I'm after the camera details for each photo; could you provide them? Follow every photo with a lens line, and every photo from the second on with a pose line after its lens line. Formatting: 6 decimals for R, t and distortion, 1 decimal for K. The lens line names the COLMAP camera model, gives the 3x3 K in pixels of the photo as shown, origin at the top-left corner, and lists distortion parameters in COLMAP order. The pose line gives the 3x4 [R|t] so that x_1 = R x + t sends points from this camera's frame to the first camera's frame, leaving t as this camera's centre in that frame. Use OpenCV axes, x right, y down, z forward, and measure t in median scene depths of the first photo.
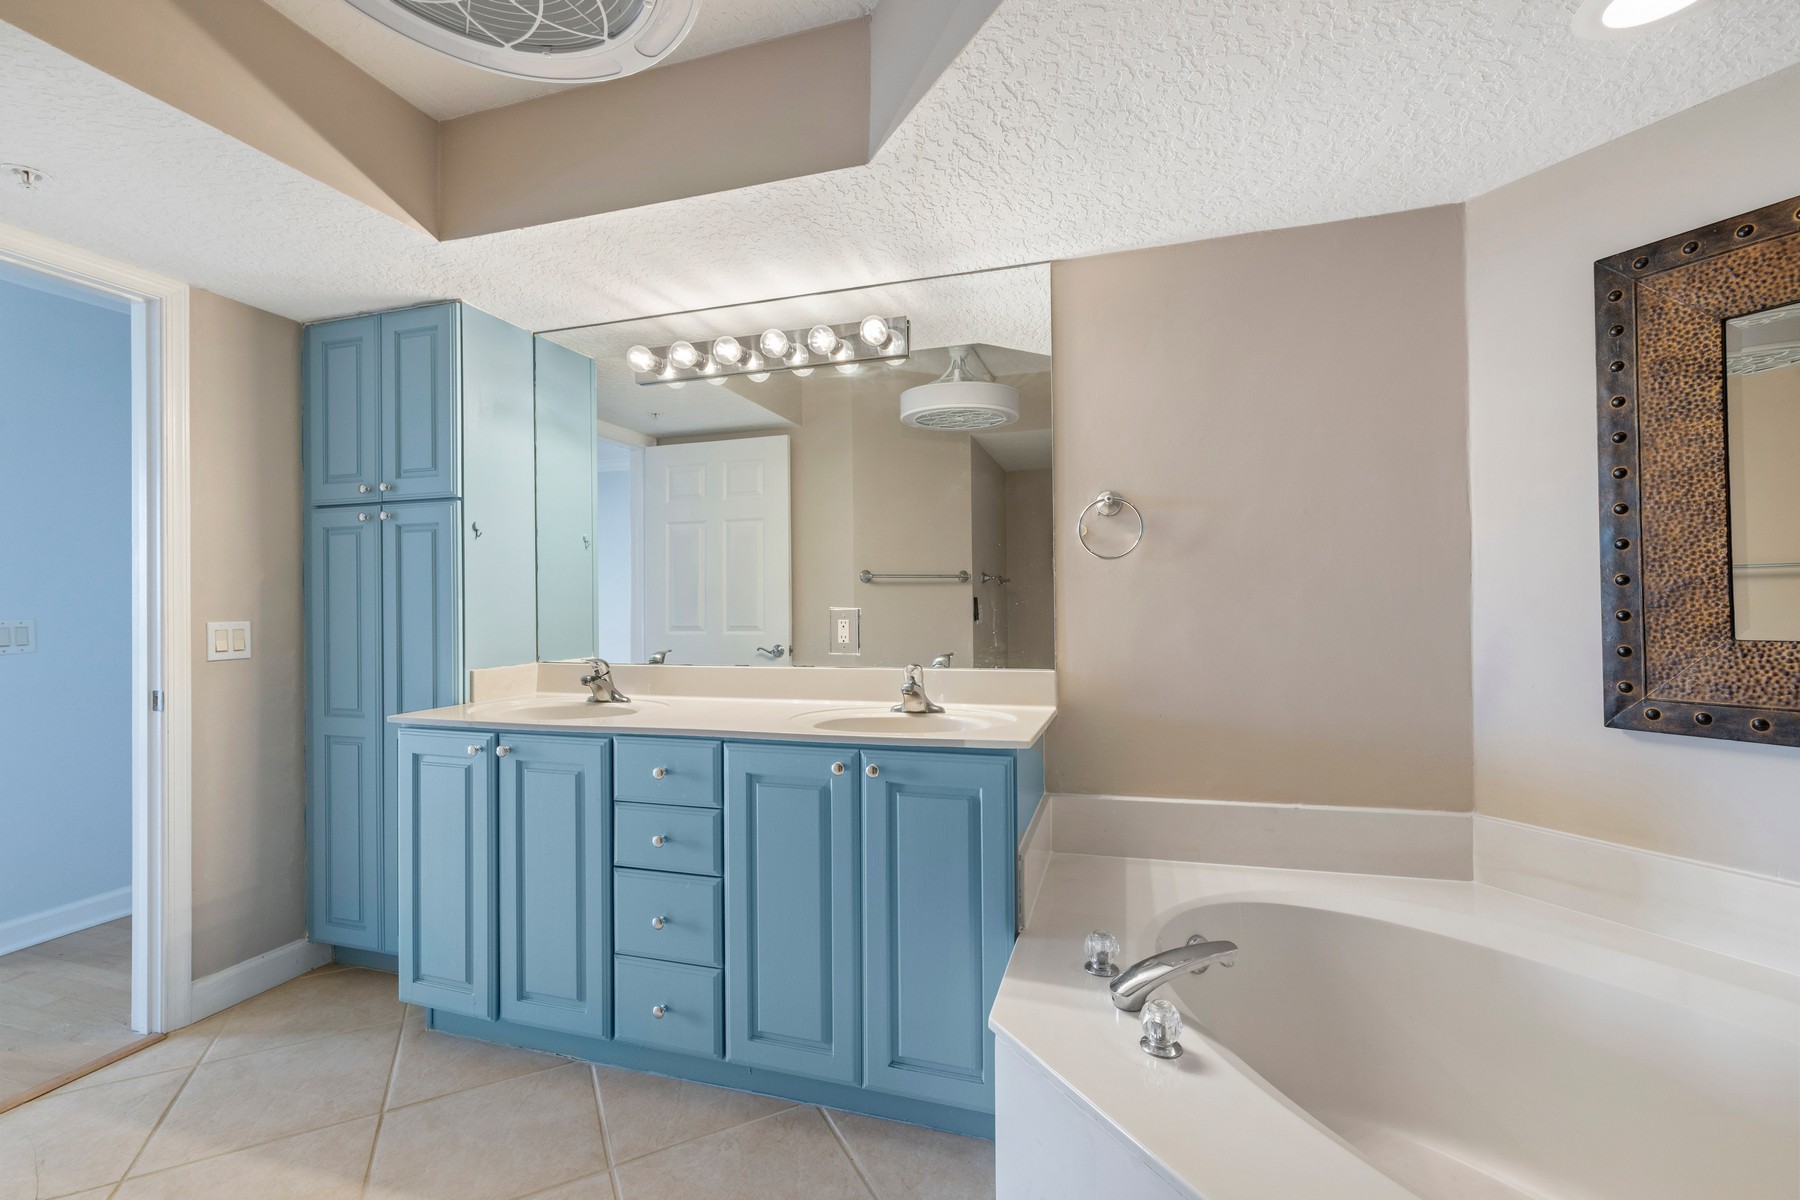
lens RADIAL K [[761.0, 0, 898.5], [0, 761.0, 600.5], [0, 0, 1]] dist [0.001122, 0.000076]
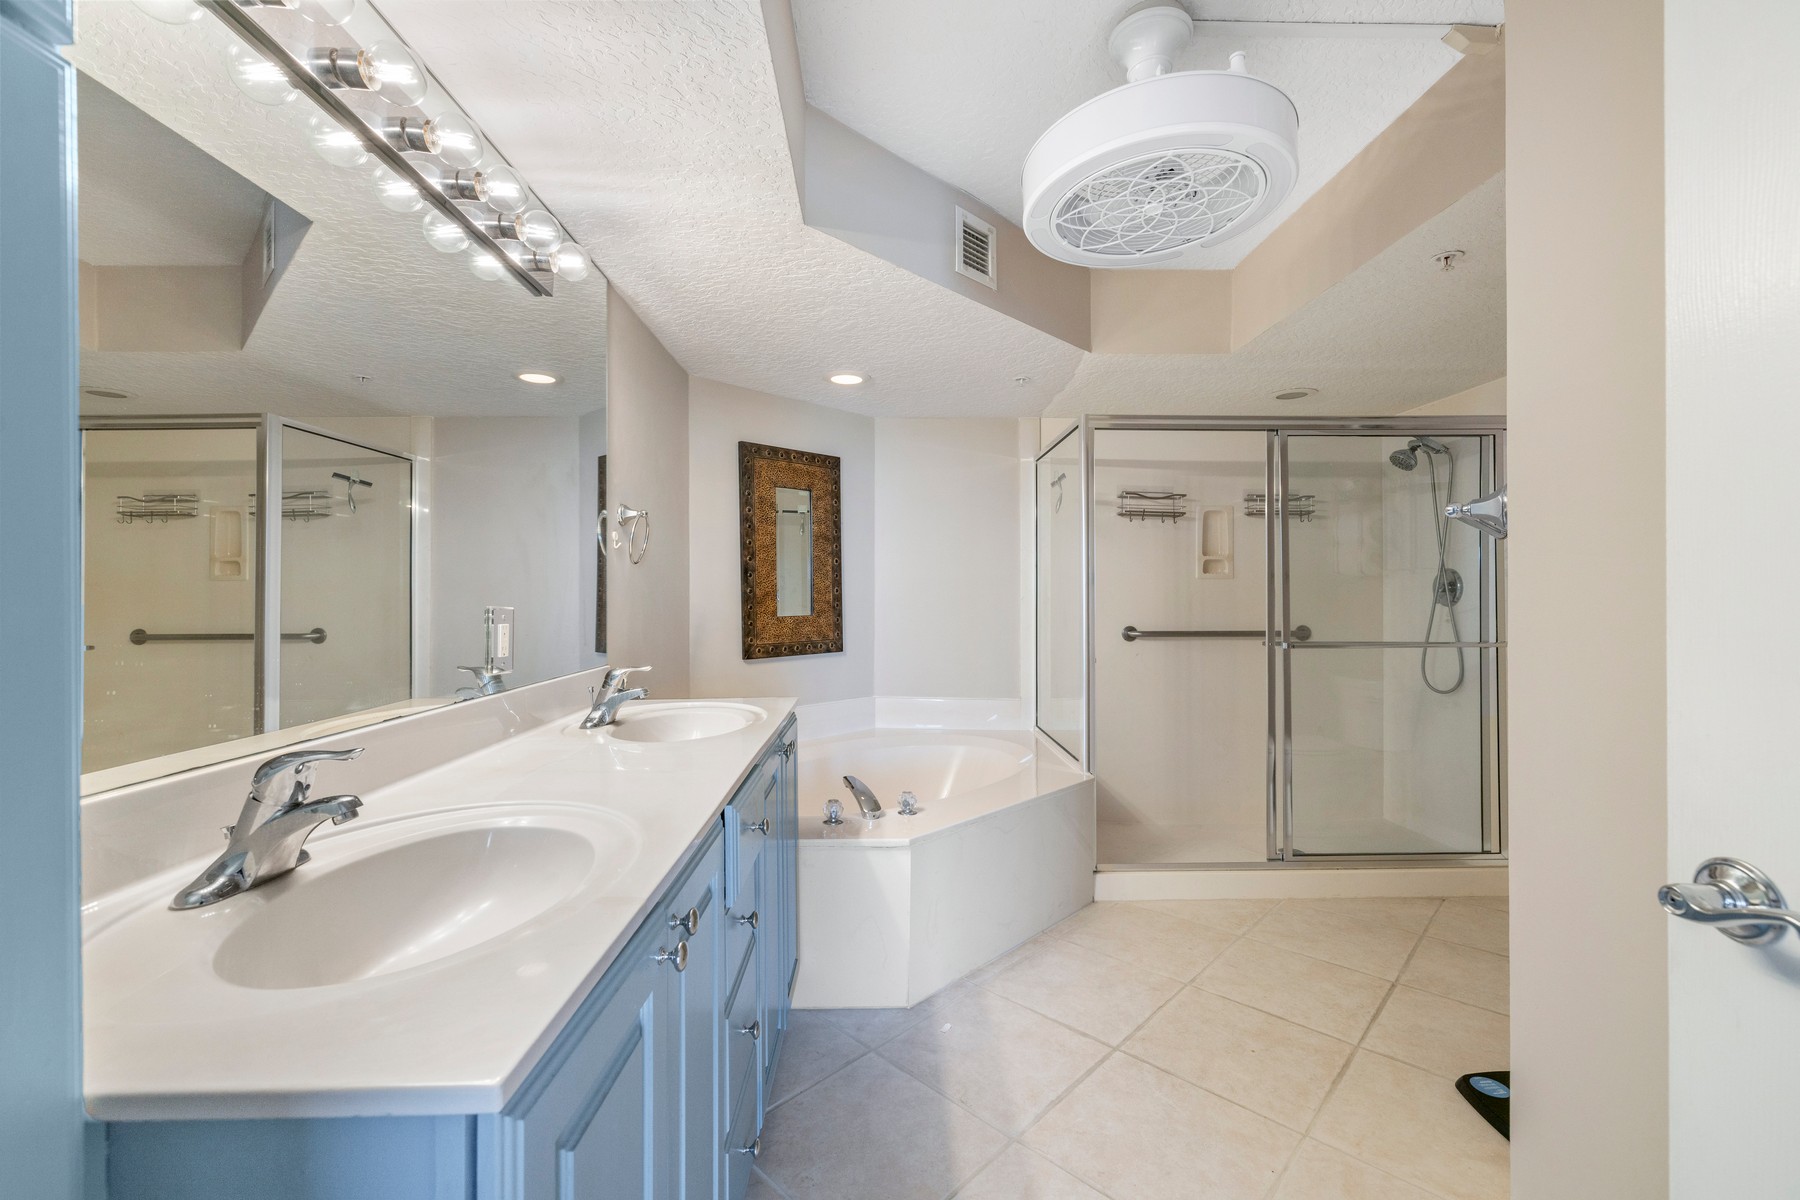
lens RADIAL K [[761.0, 0, 897.3], [0, 761.0, 591.9], [0, 0, 1]] dist [0.001122, 0.000076]
pose [[-0.317645, 0.021049, 0.947976, -1.289355], [0.013122, 0.999755, -0.017802, 0.019567], [-0.948119, 0.006785, -0.317843, 1.326511]]
